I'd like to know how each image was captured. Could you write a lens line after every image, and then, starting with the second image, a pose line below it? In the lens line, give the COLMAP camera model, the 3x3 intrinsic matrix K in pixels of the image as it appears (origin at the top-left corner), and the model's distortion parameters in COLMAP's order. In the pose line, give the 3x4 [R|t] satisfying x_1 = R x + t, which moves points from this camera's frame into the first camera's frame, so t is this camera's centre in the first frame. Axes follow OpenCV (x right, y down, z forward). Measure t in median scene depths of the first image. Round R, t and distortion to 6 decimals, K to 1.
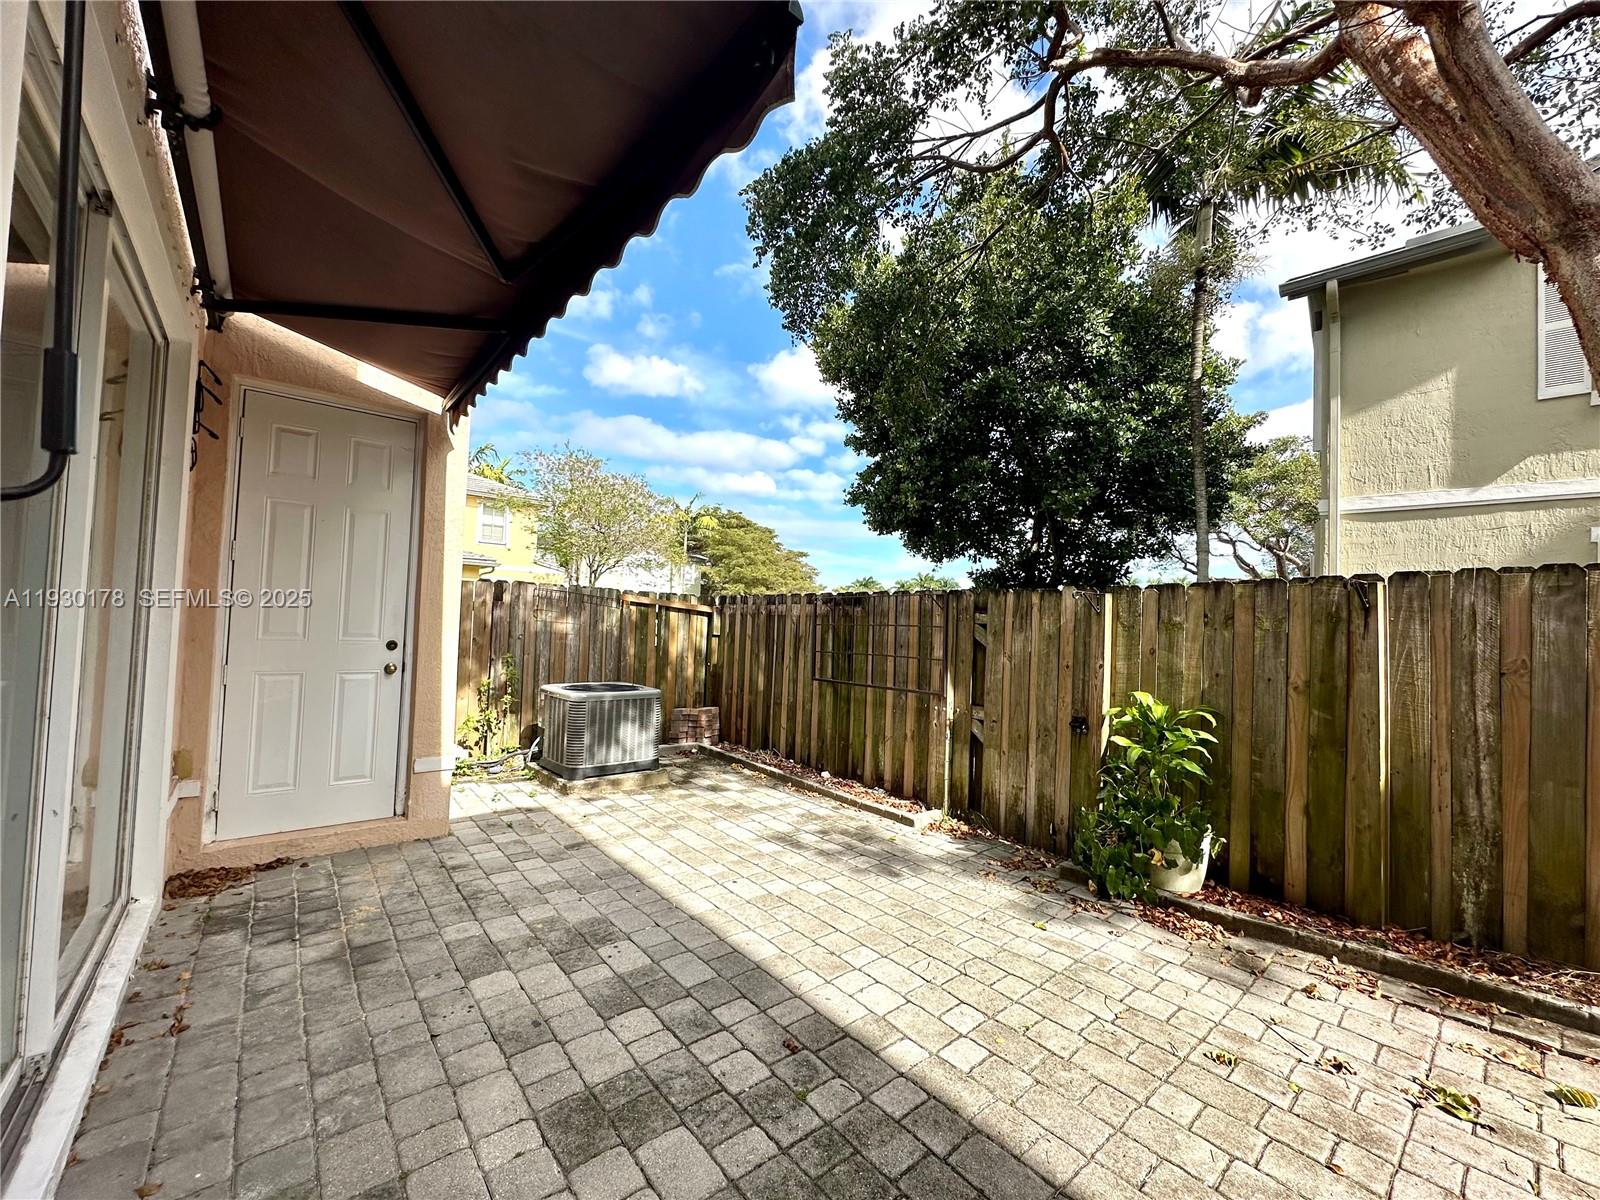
lens RADIAL K [[637.2, 0, 798.8], [0, 637.2, 602.7], [0, 0, 1]] dist [-0.001813, 0.000242]
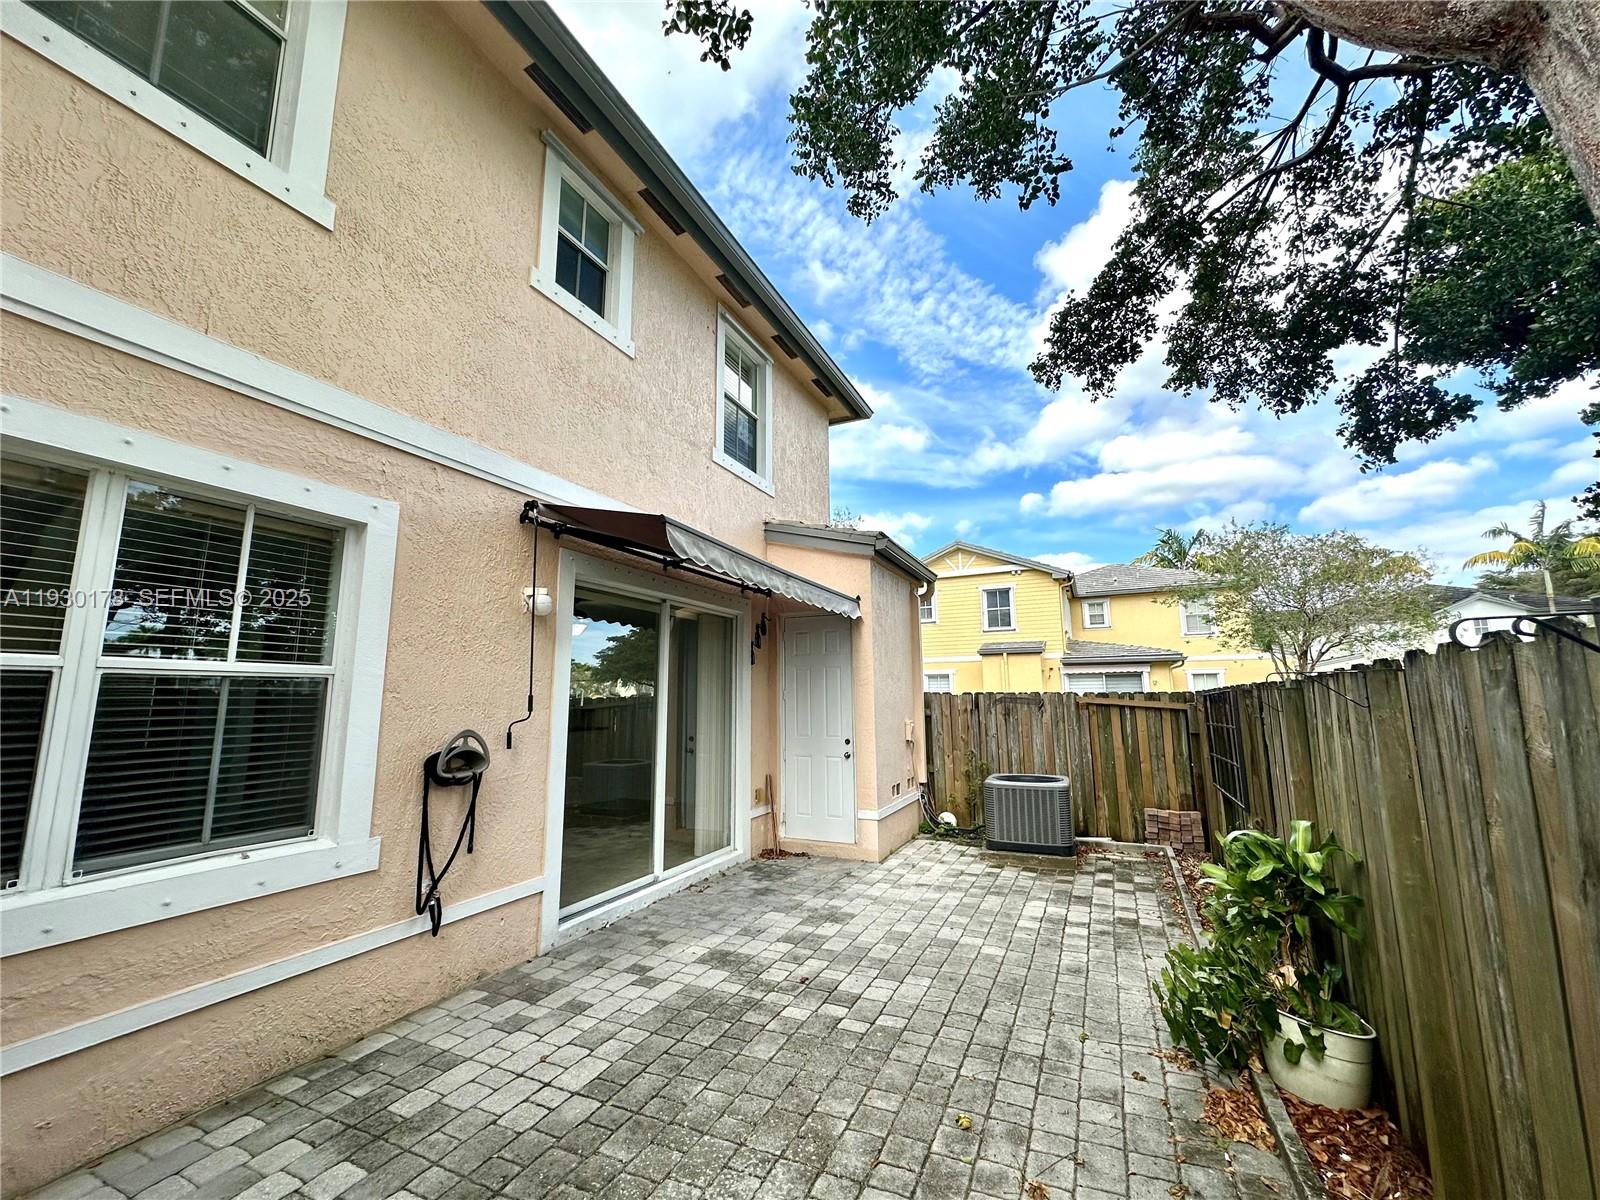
lens RADIAL K [[637.2, 0, 798.8], [0, 637.2, 602.7], [0, 0, 1]] dist [-0.001813, 0.000242]
pose [[0.424881, -0.178735, -0.887429, 1.033319], [0.052283, 0.983523, -0.173057, -0.014691], [0.903738, 0.027132, 0.427225, 0.125308]]
